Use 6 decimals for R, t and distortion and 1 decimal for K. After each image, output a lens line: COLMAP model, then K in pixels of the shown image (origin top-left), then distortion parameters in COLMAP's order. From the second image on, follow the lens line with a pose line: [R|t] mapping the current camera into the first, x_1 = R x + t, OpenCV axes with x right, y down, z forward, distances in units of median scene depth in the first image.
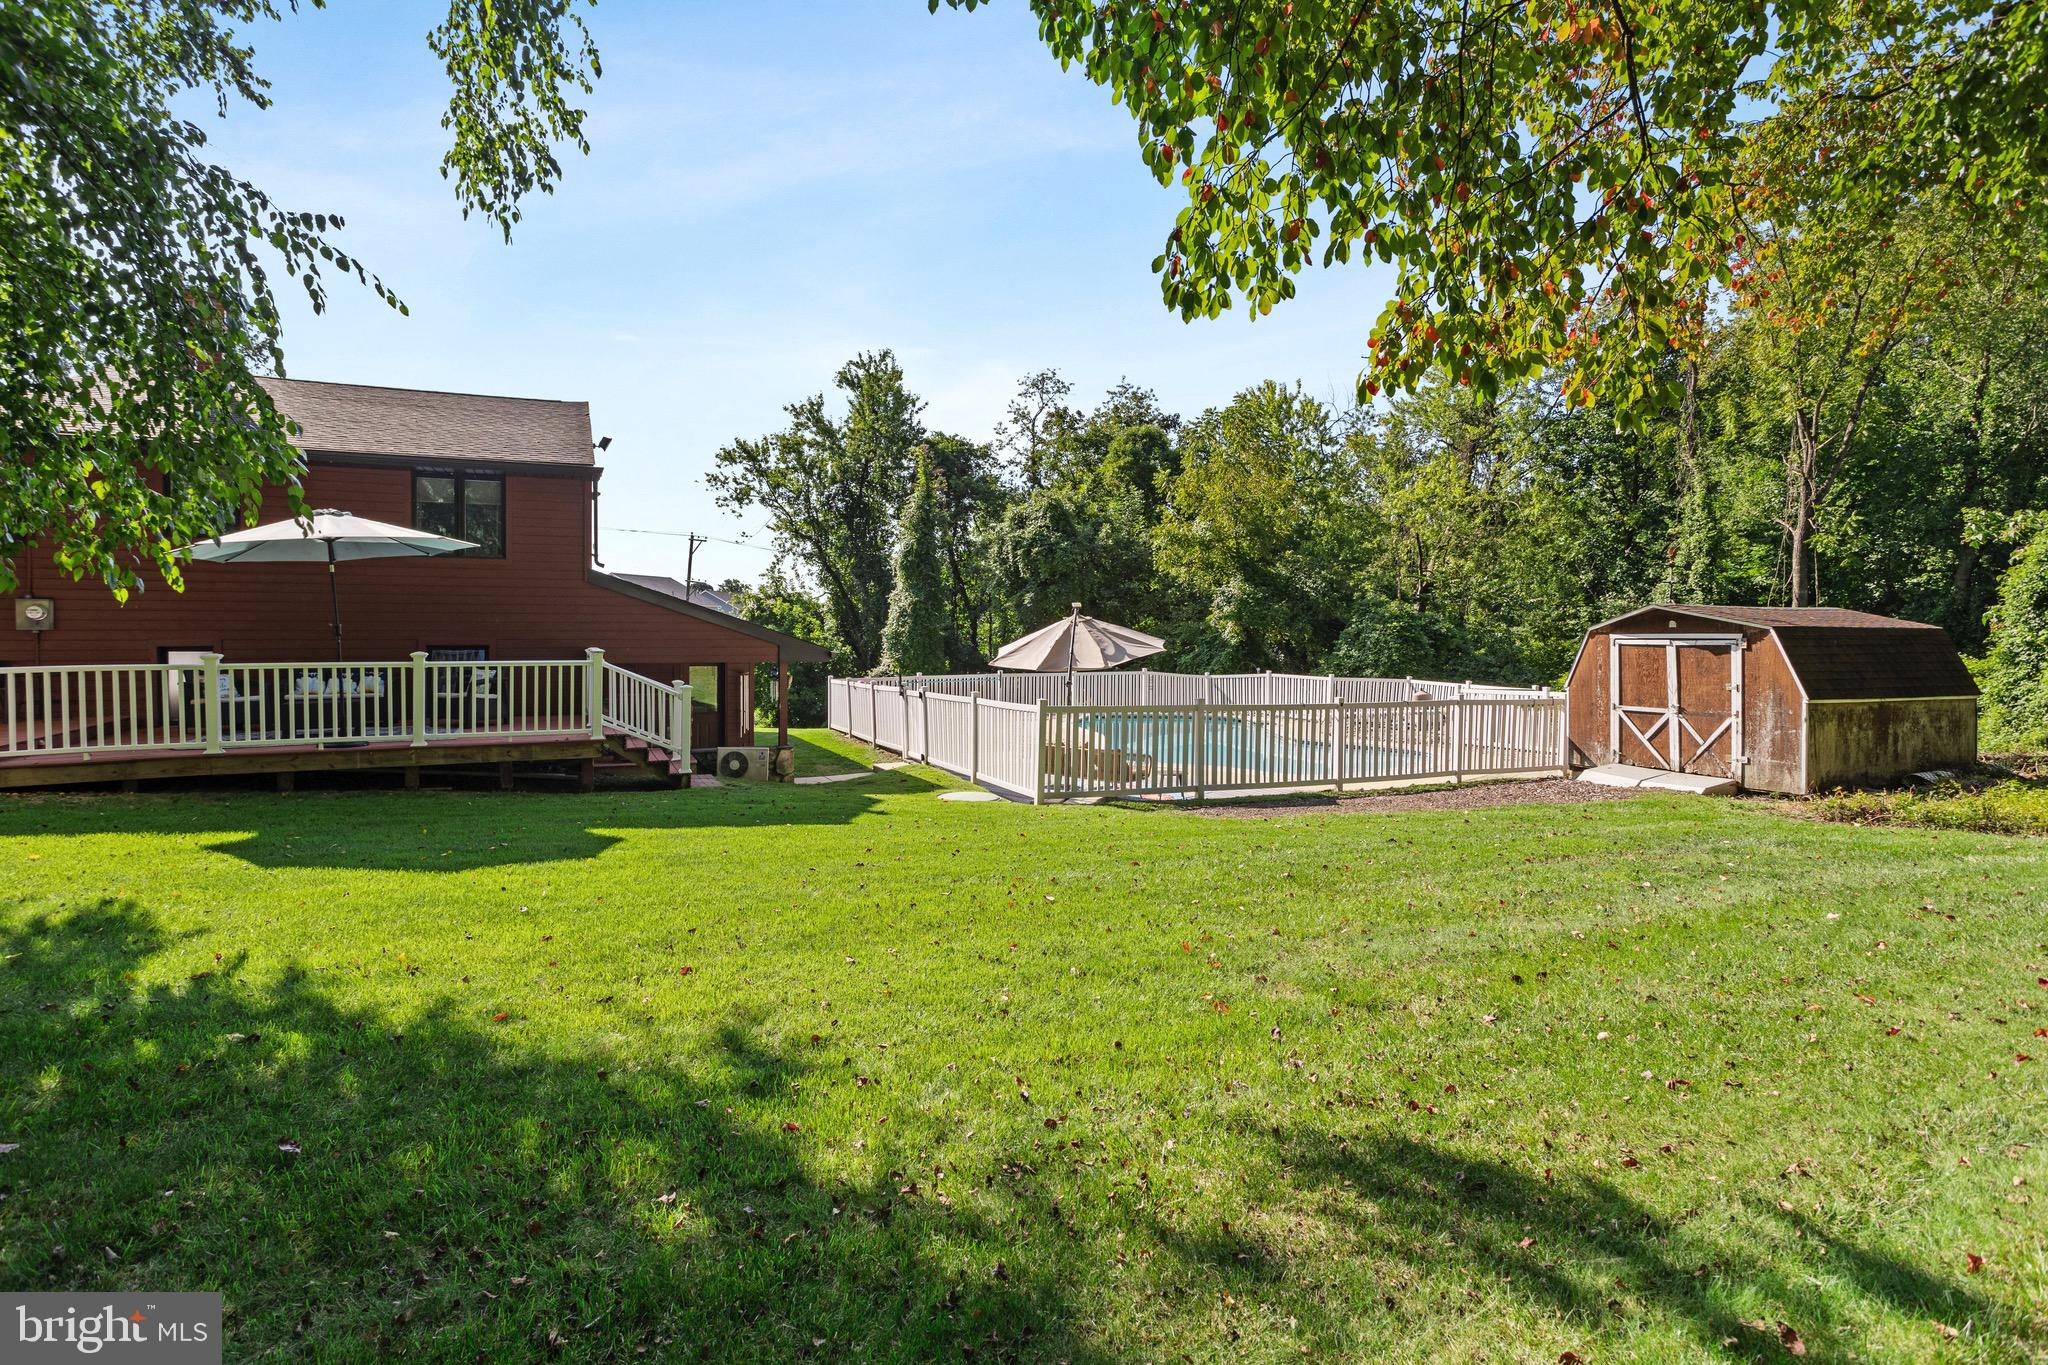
lens RADIAL K [[993.8, 0, 1031.0], [0, 993.8, 654.7], [0, 0, 1]] dist [-0.049474, 0.033291]
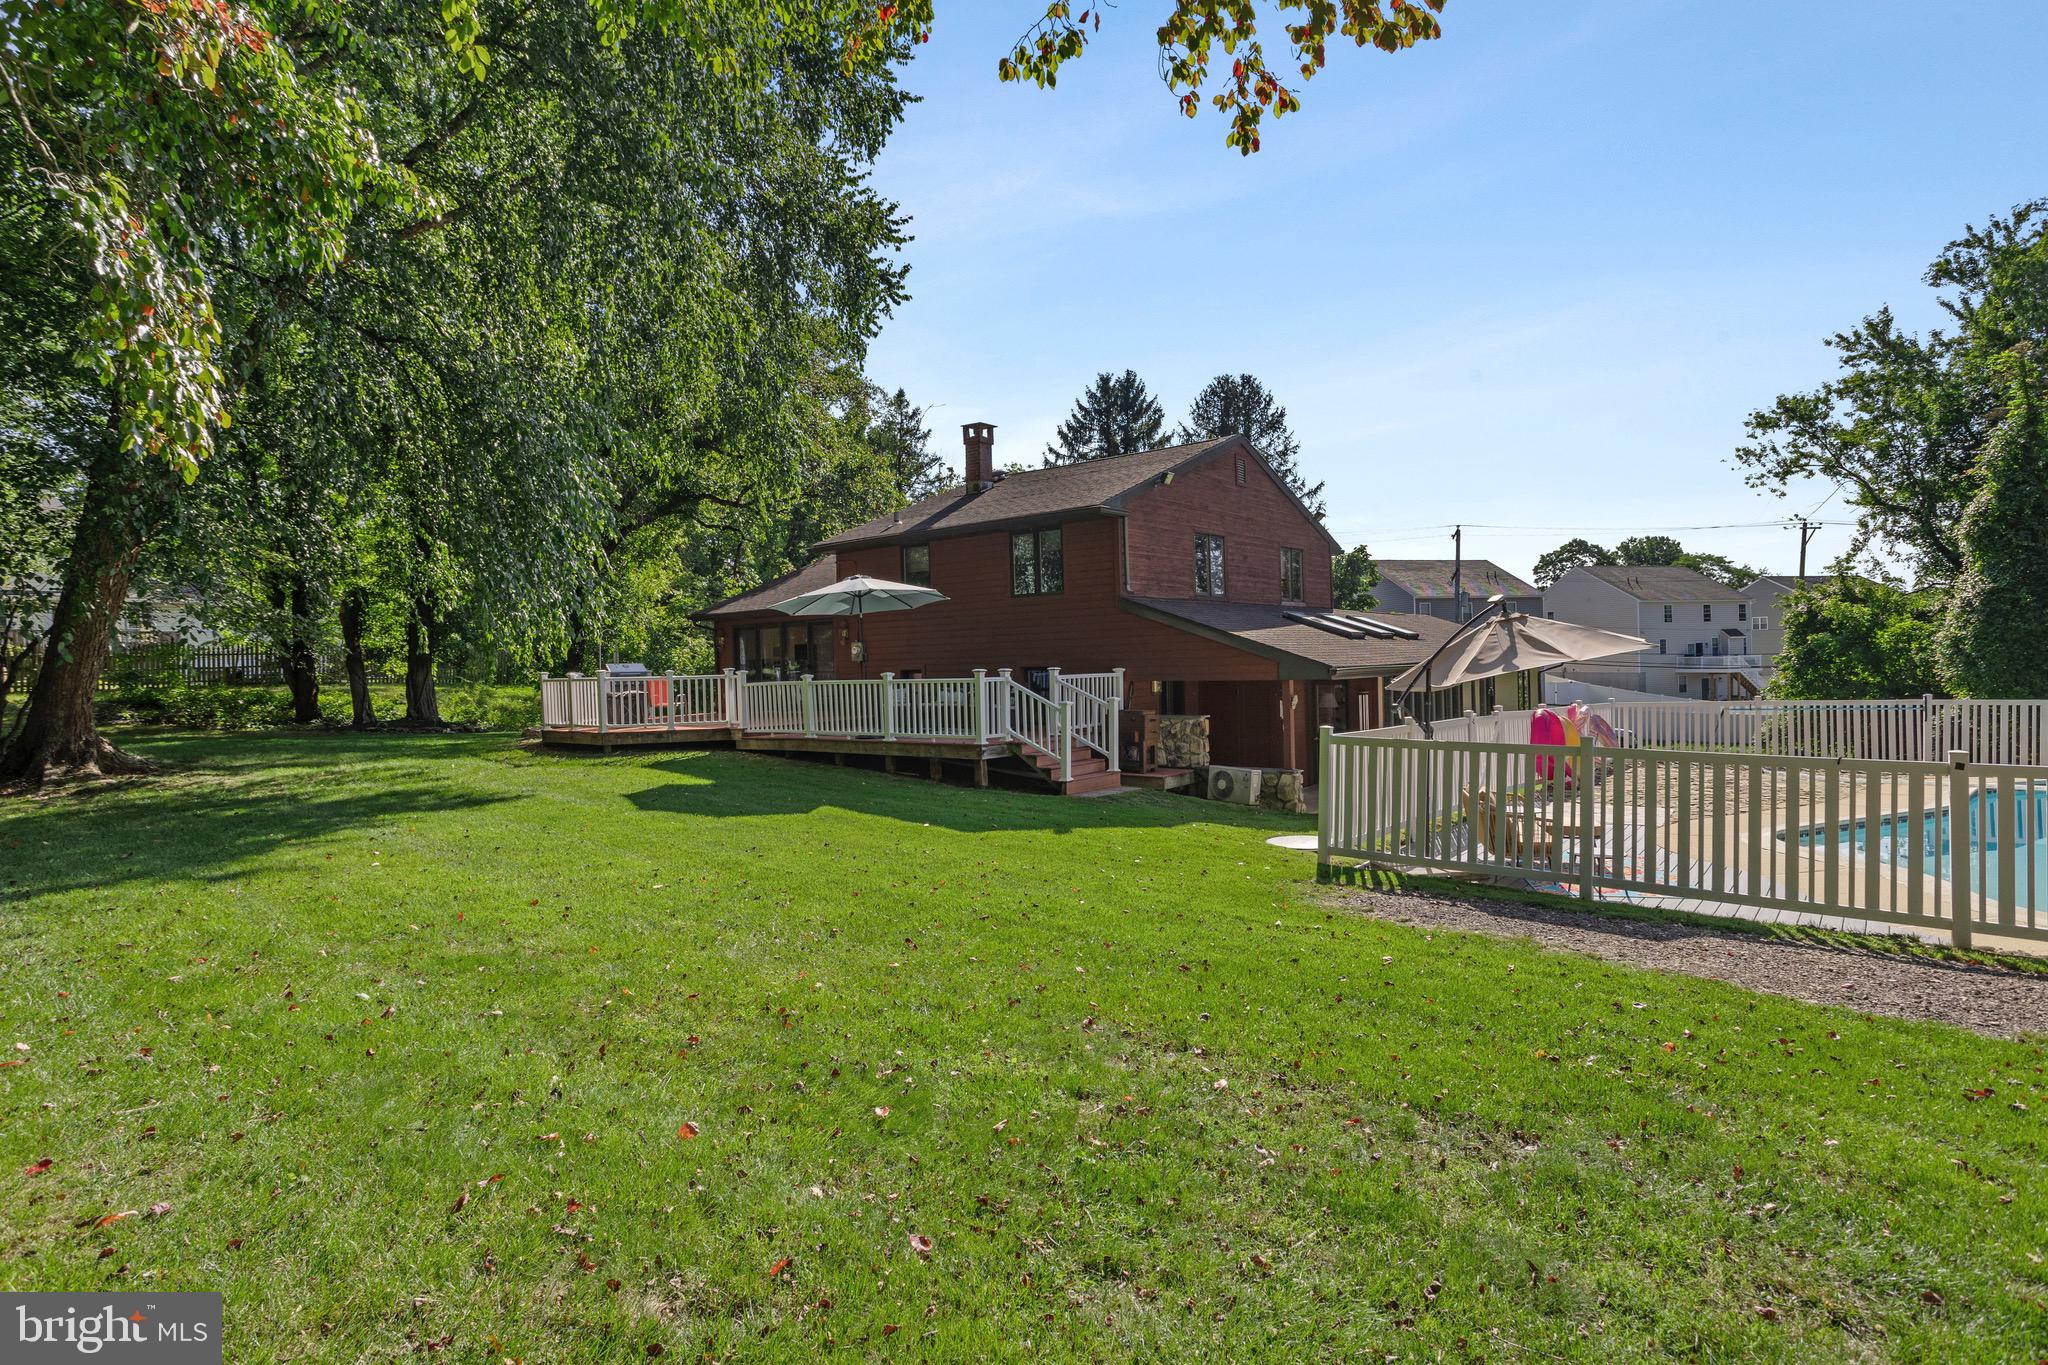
lens RADIAL K [[996.9, 0, 1015.5], [0, 996.9, 692.8], [0, 0, 1]] dist [-0.014781, 0.008275]
pose [[0.439729, 0.018783, -0.897934, 0.186105], [0.000707, 0.999774, 0.021259, -0.000741], [0.898130, -0.009984, 0.439616, 0.137108]]
